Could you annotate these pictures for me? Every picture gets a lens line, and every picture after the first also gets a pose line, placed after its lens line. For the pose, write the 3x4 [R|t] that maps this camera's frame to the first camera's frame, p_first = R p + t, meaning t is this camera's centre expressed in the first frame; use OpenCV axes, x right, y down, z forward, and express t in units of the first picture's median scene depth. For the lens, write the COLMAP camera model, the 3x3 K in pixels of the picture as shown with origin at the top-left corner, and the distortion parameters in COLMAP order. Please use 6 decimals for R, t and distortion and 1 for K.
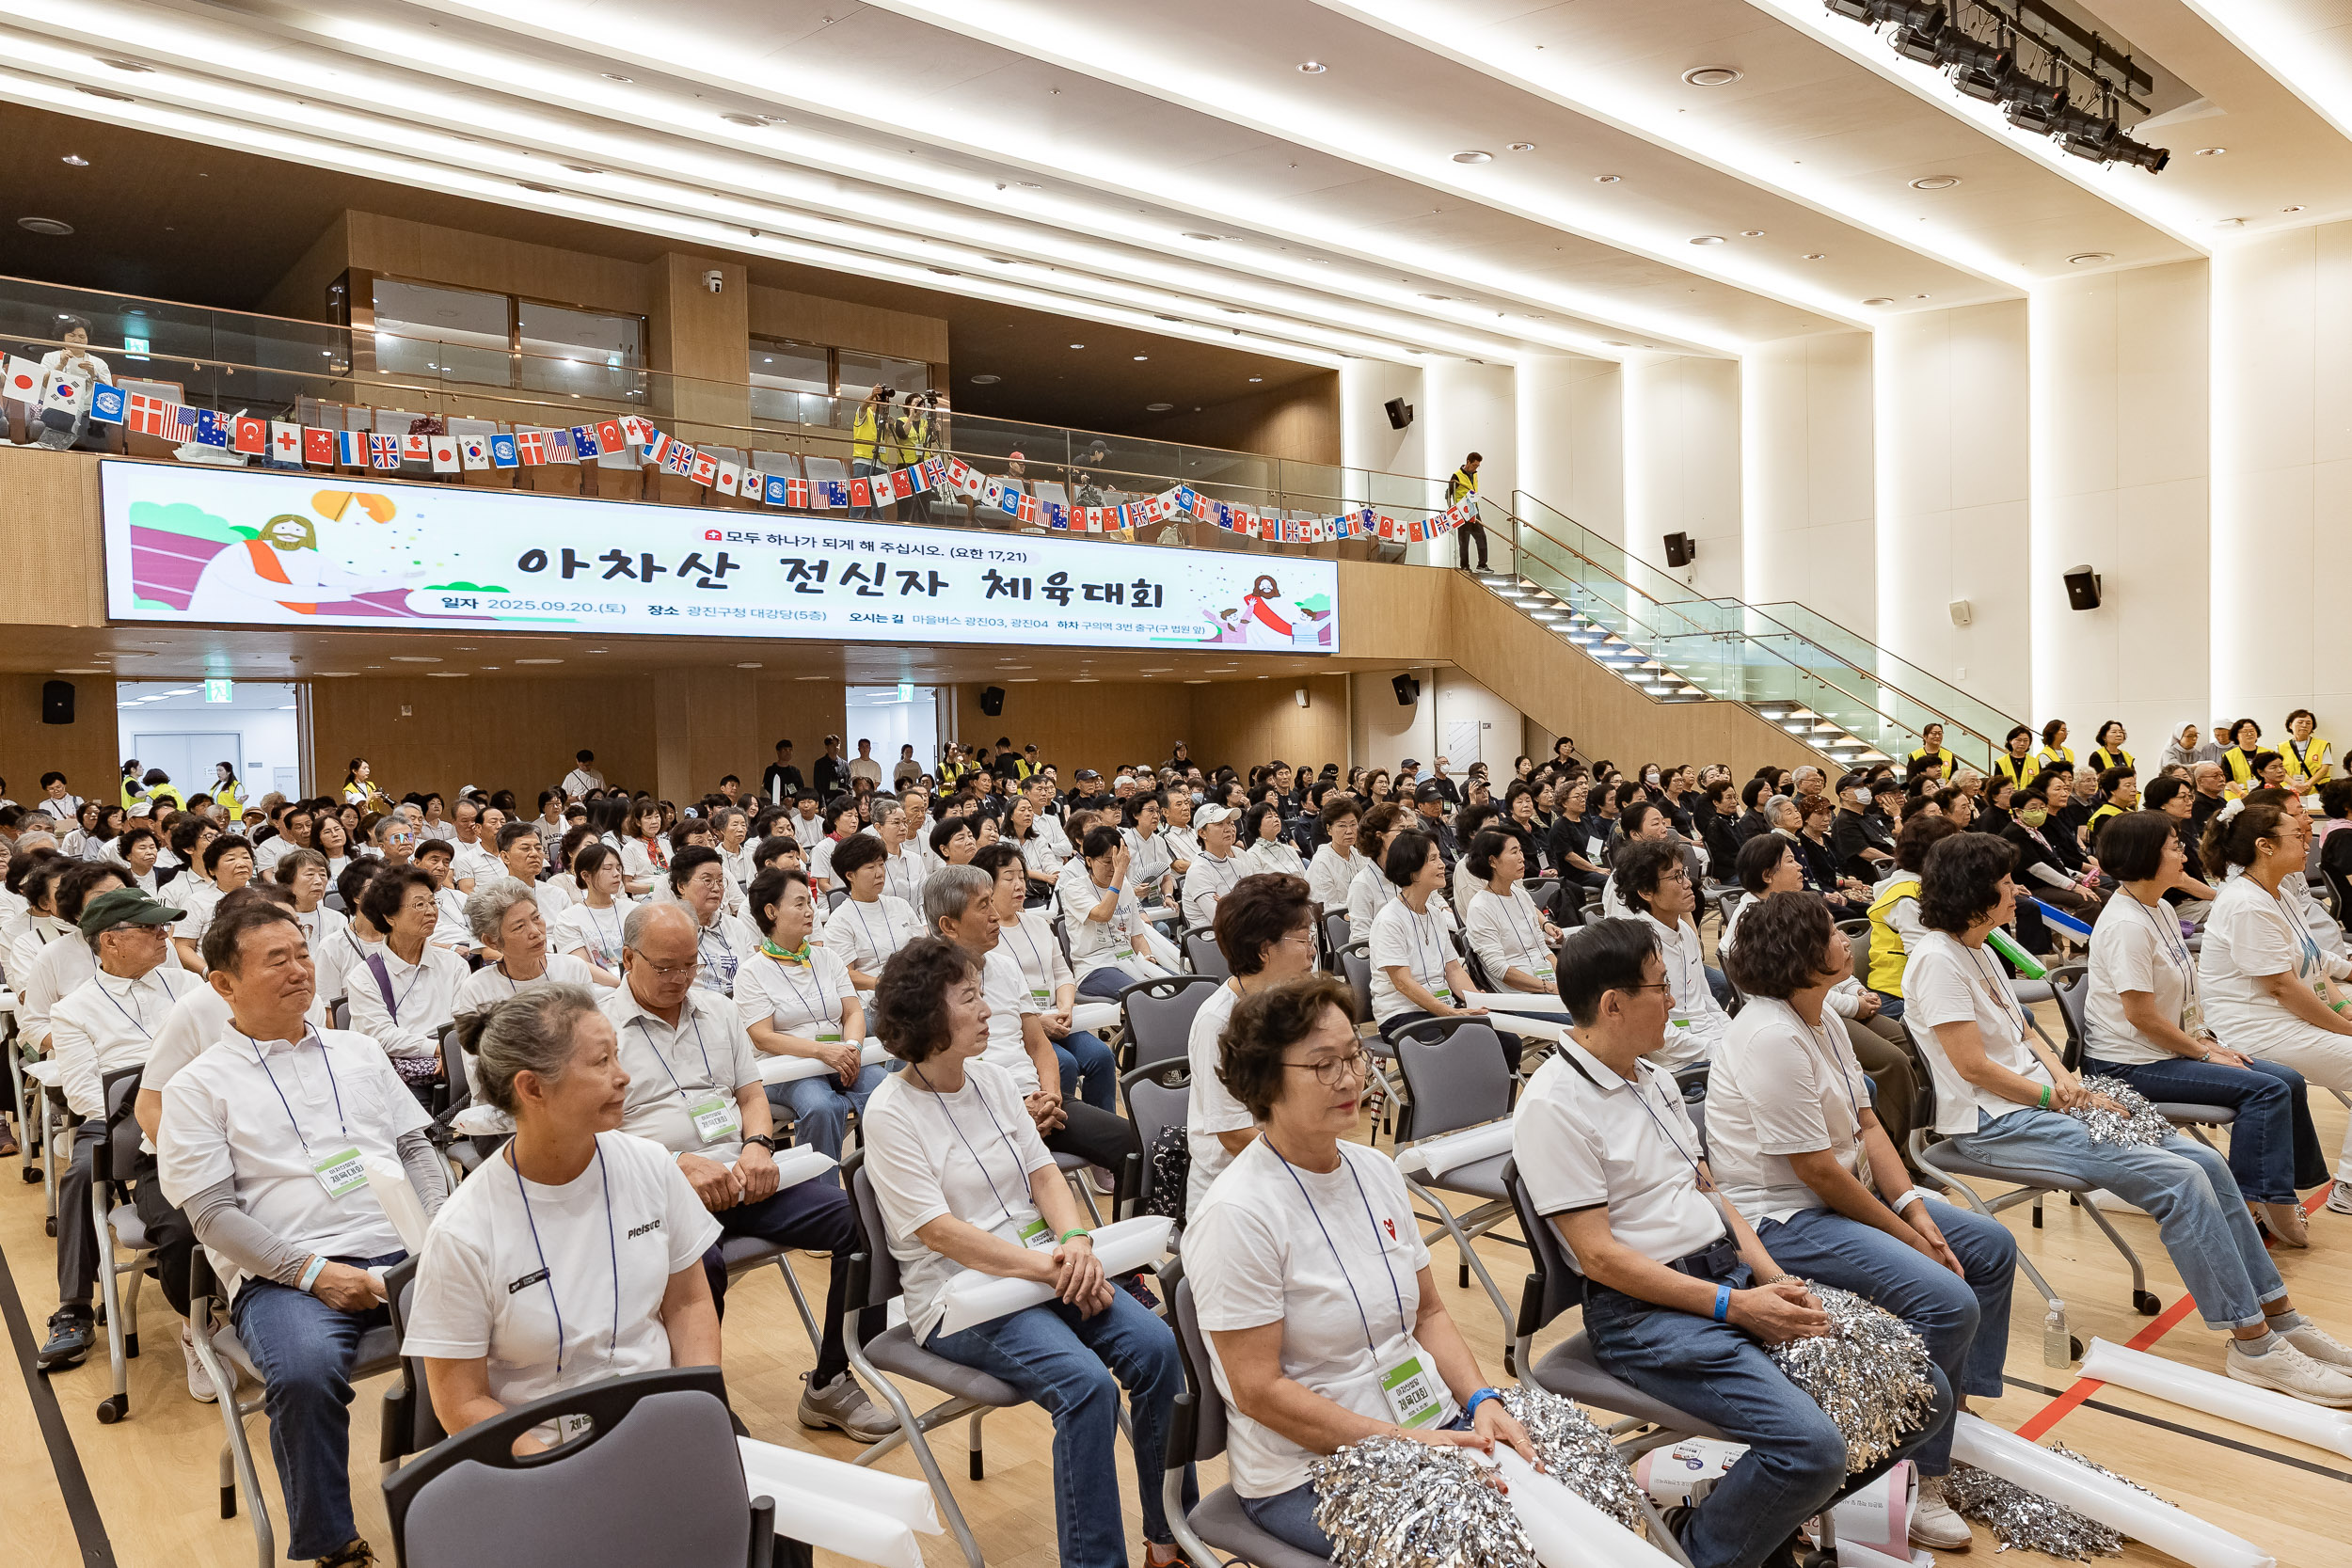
lens RADIAL K [[1564.4, 0, 1175.9], [0, 1564.4, 790.4], [0, 0, 1]] dist [-0.025715, 0.044332]
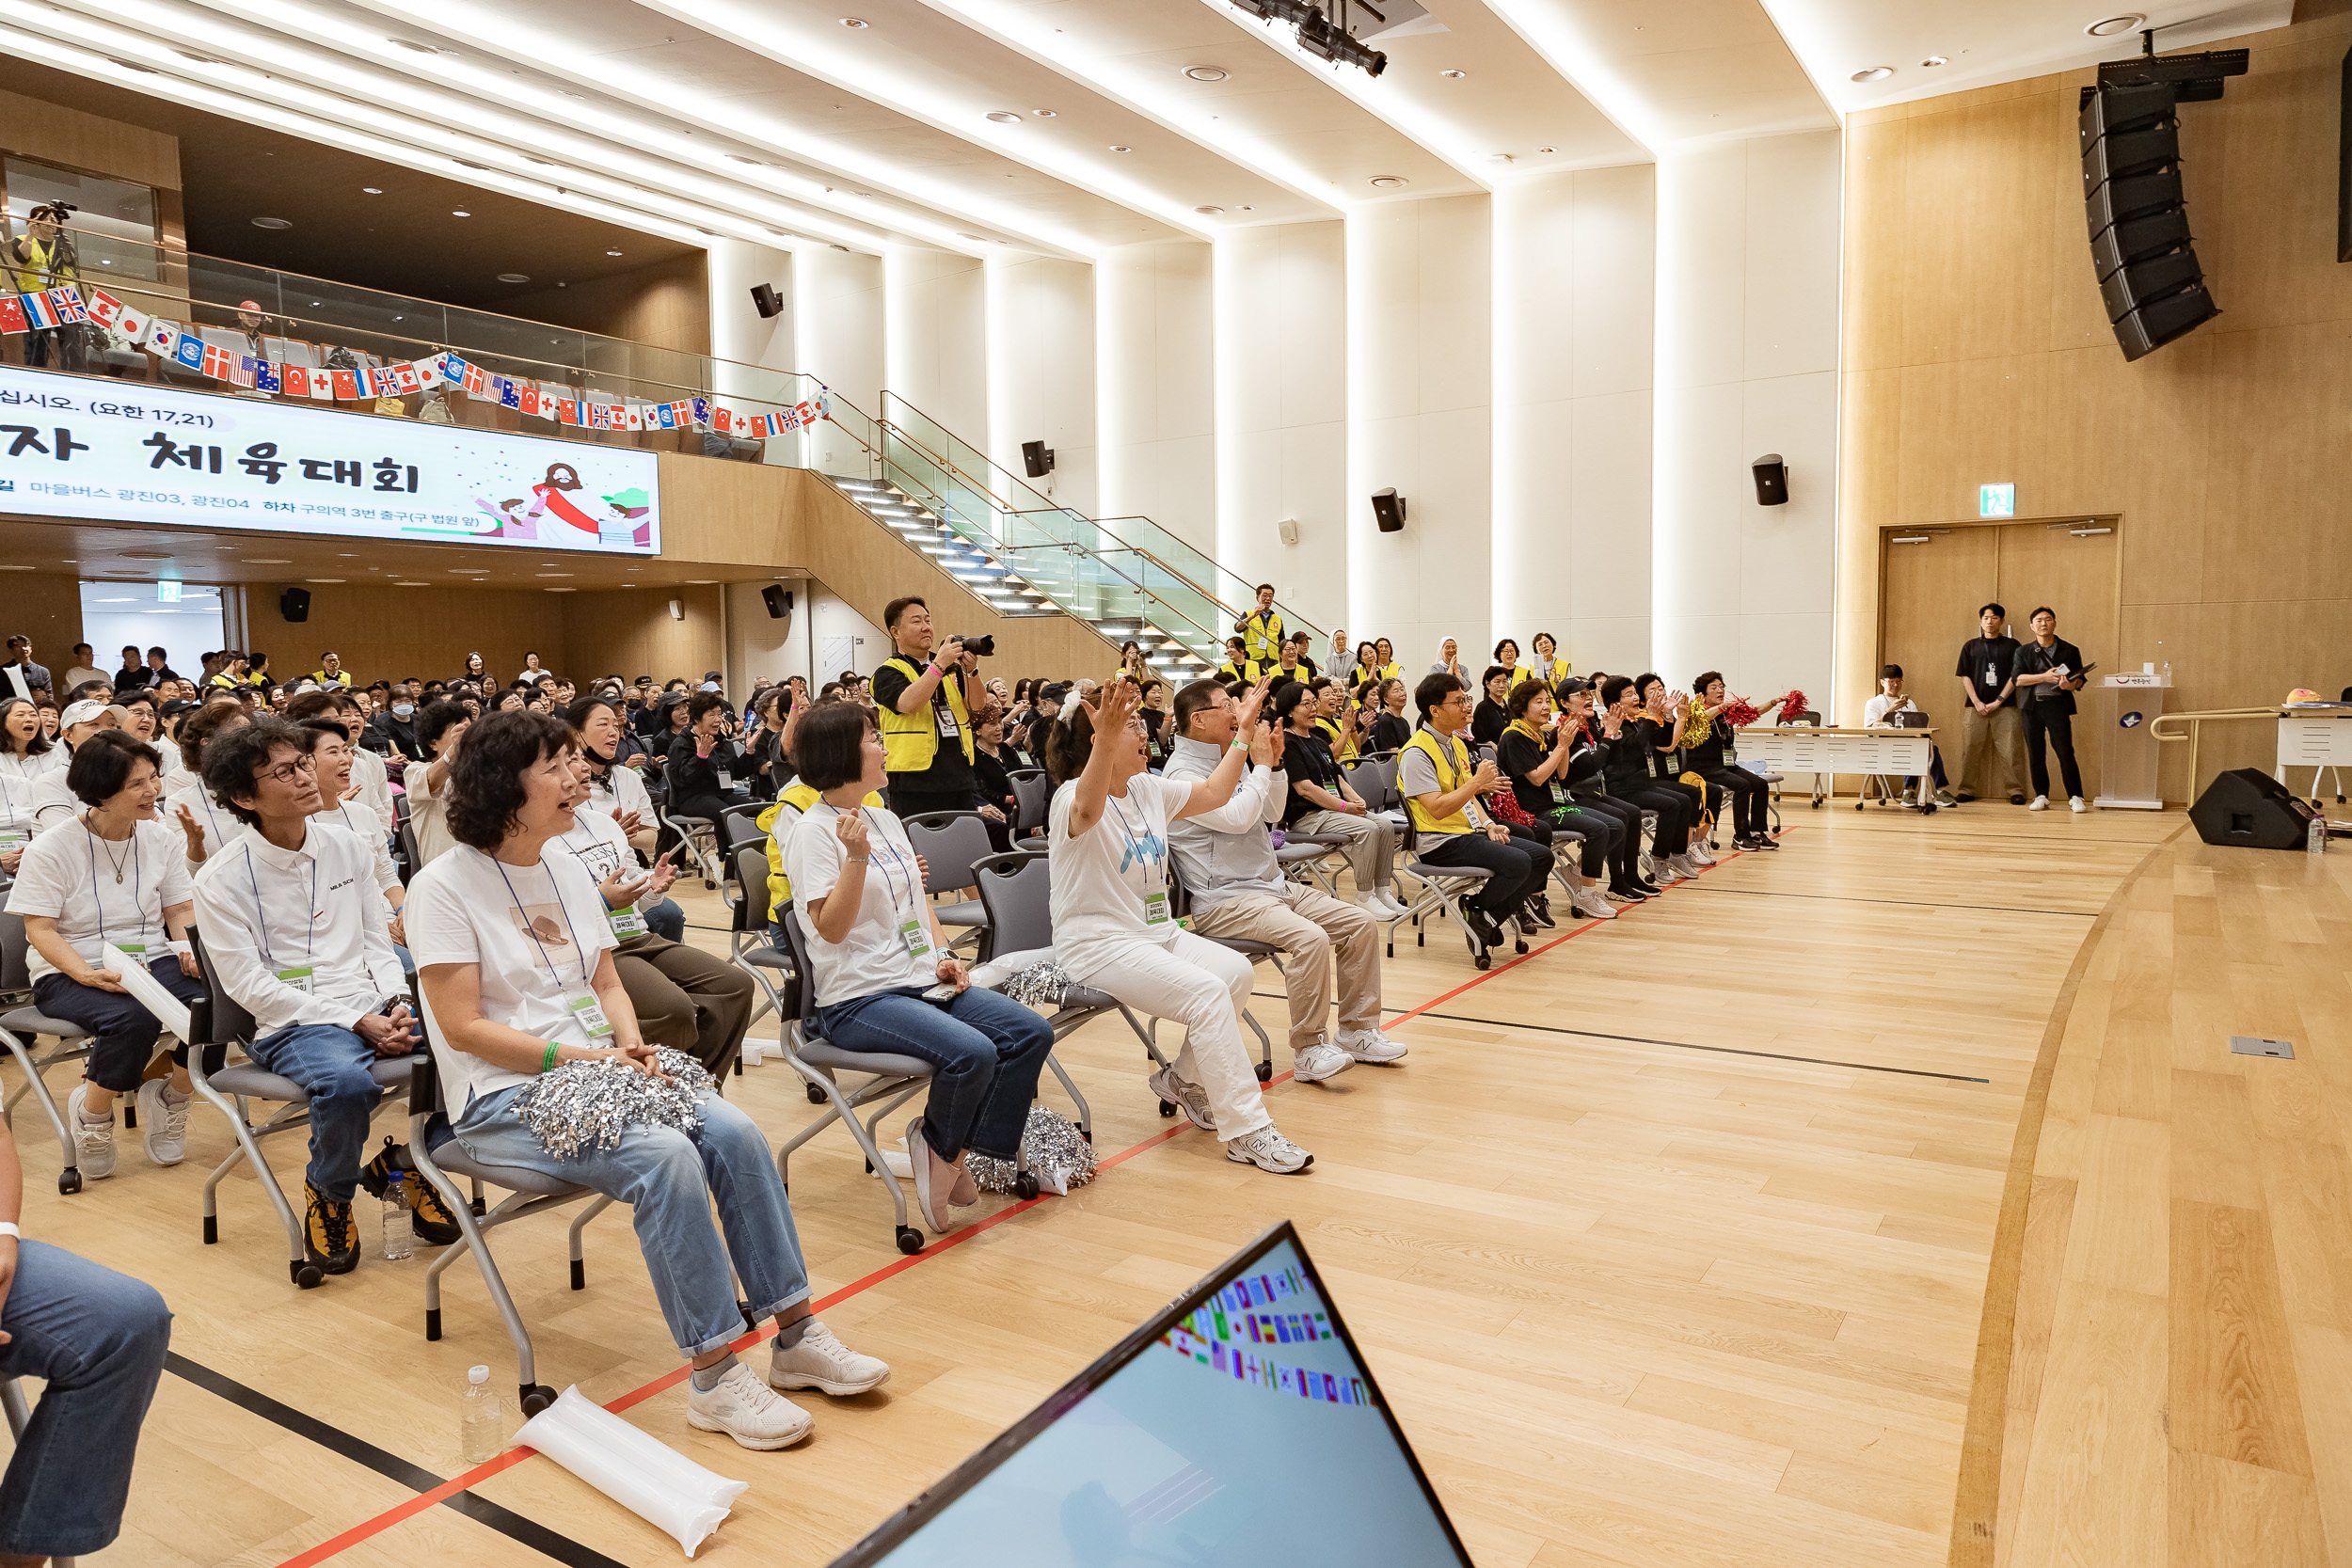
lens RADIAL K [[1564.4, 0, 1175.9], [0, 1564.4, 790.4], [0, 0, 1]] dist [-0.025715, 0.044332]
pose [[0.958923, -0.009957, 0.283492, 0.165391], [-0.002697, 0.999019, 0.044209, 0.009144], [-0.283654, -0.043158, 0.957955, 0.054516]]
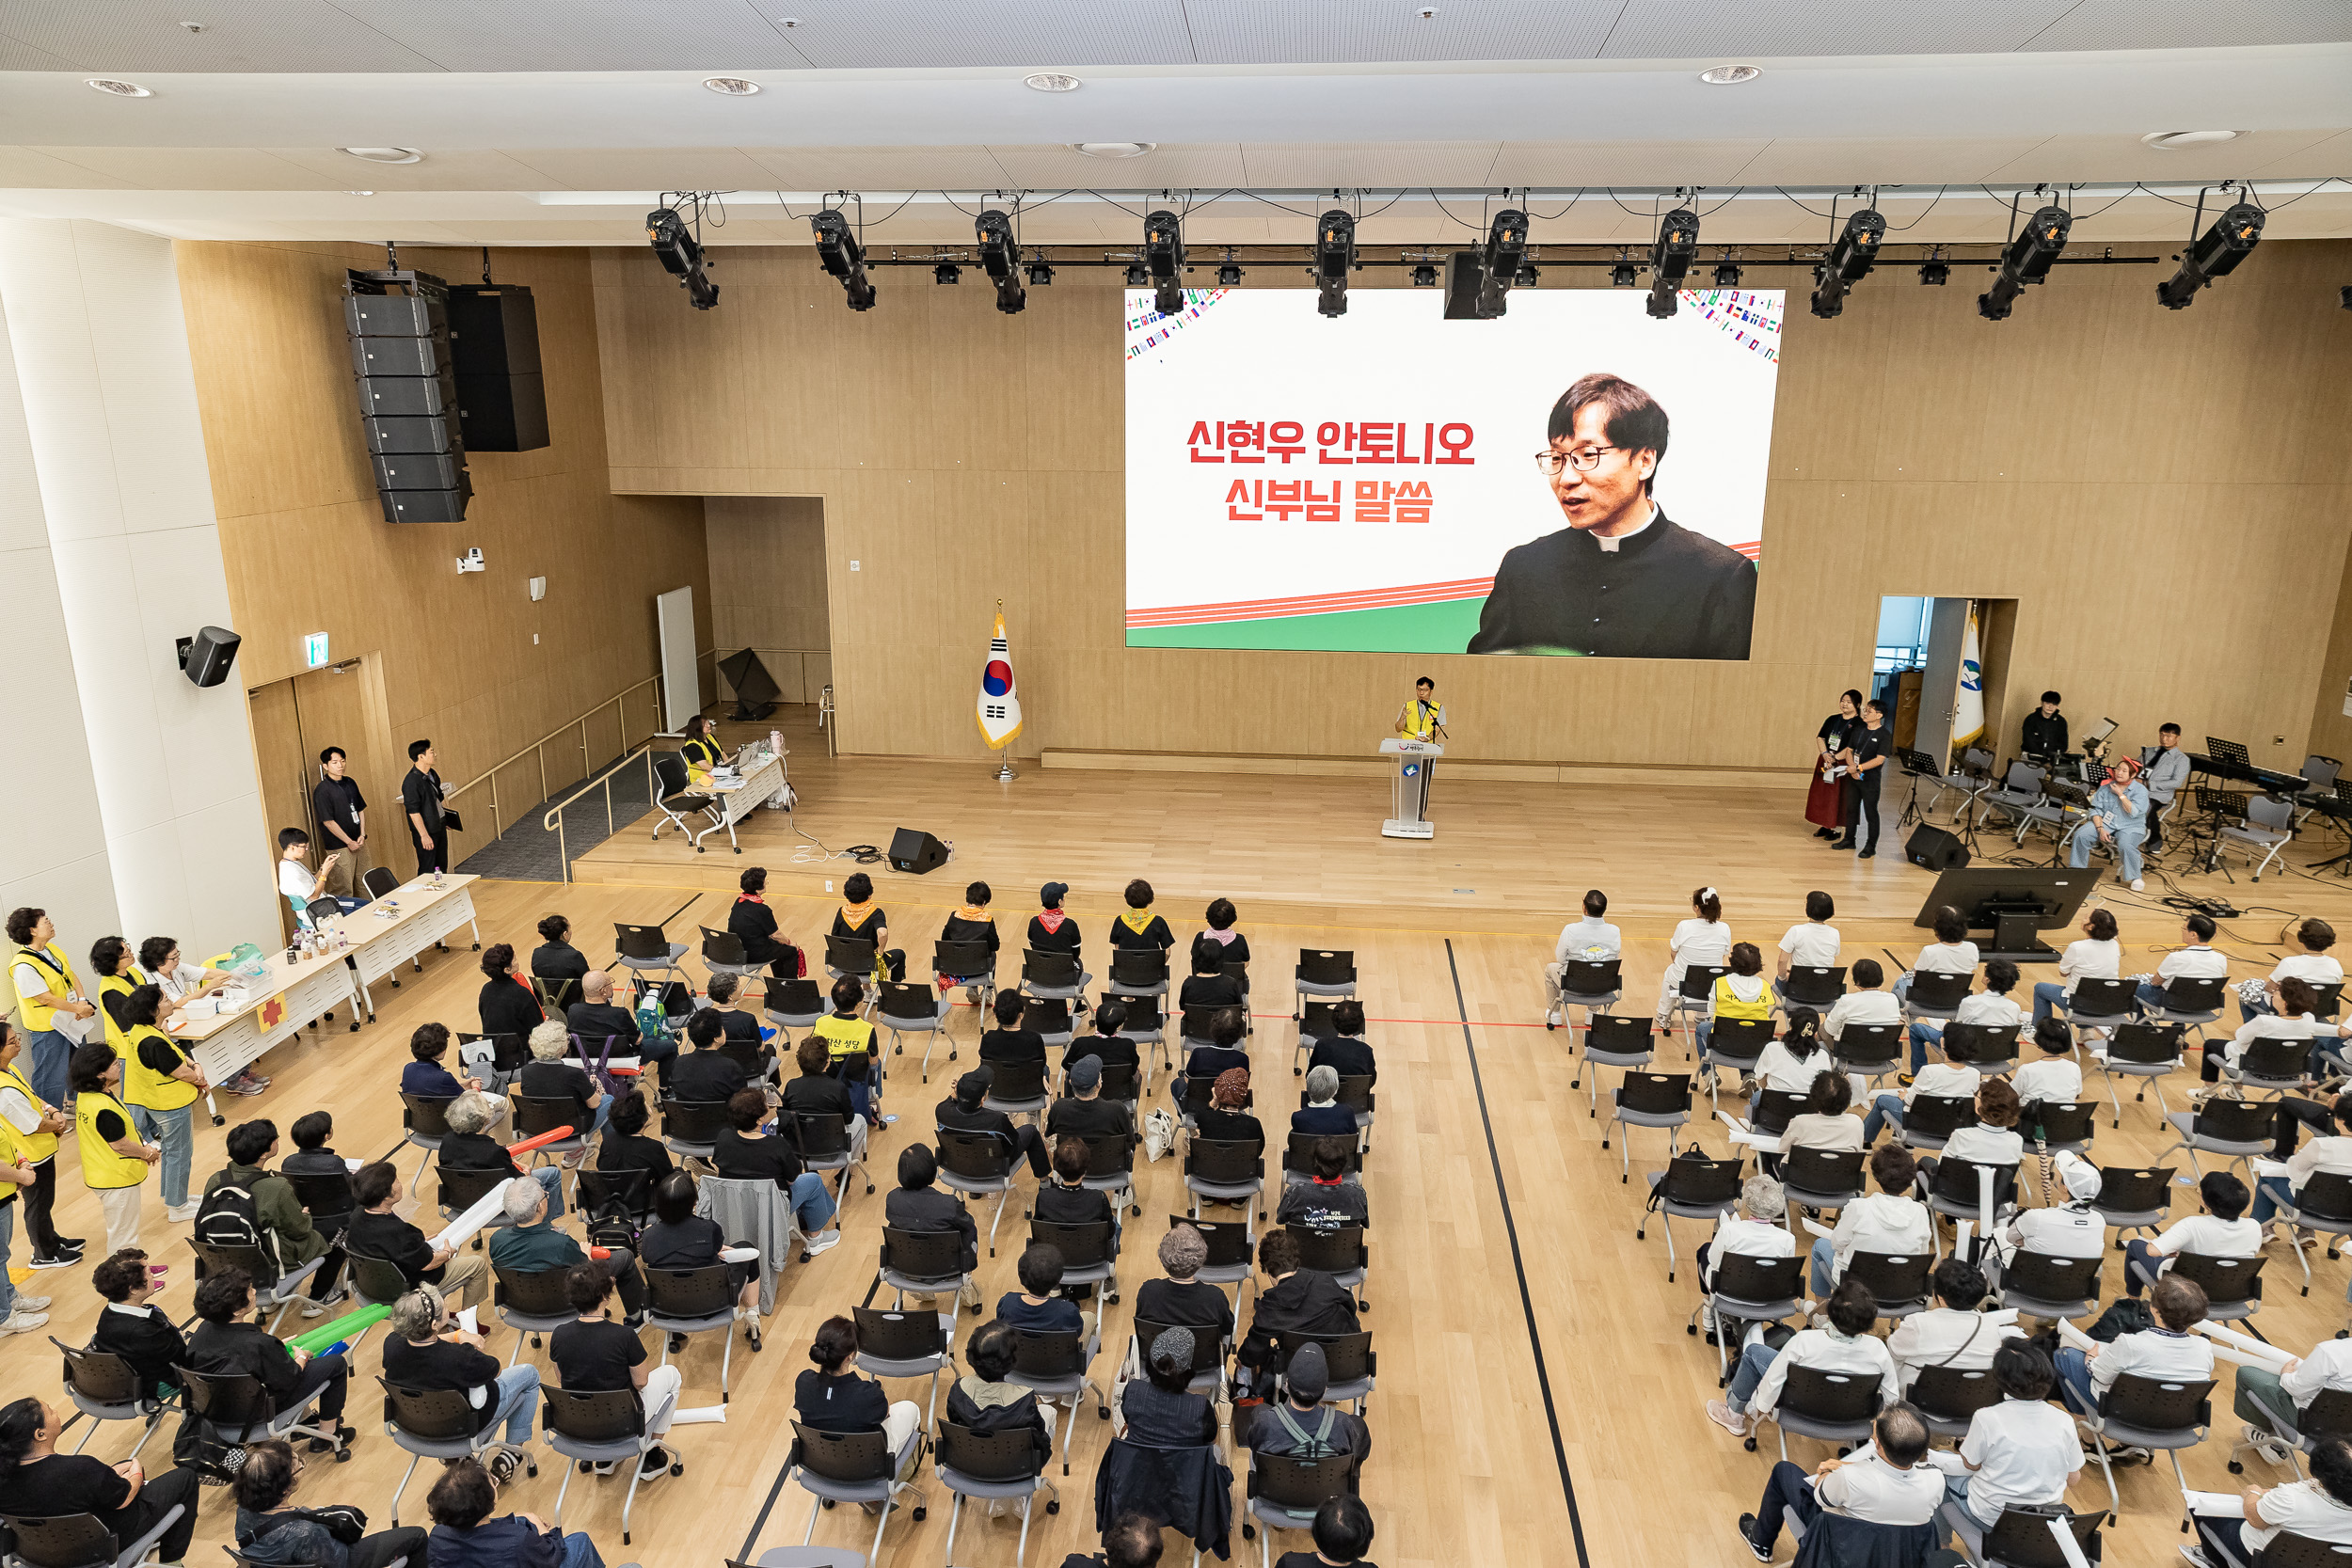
lens RADIAL K [[1564.4, 0, 1175.9], [0, 1564.4, 790.4], [0, 0, 1]] dist [-0.025715, 0.044332]
pose [[-0.692761, -0.167649, 0.701410, -0.129024], [0.033931, 0.963950, 0.263913, -0.264383], [-0.720368, 0.206628, -0.662099, 1.048705]]
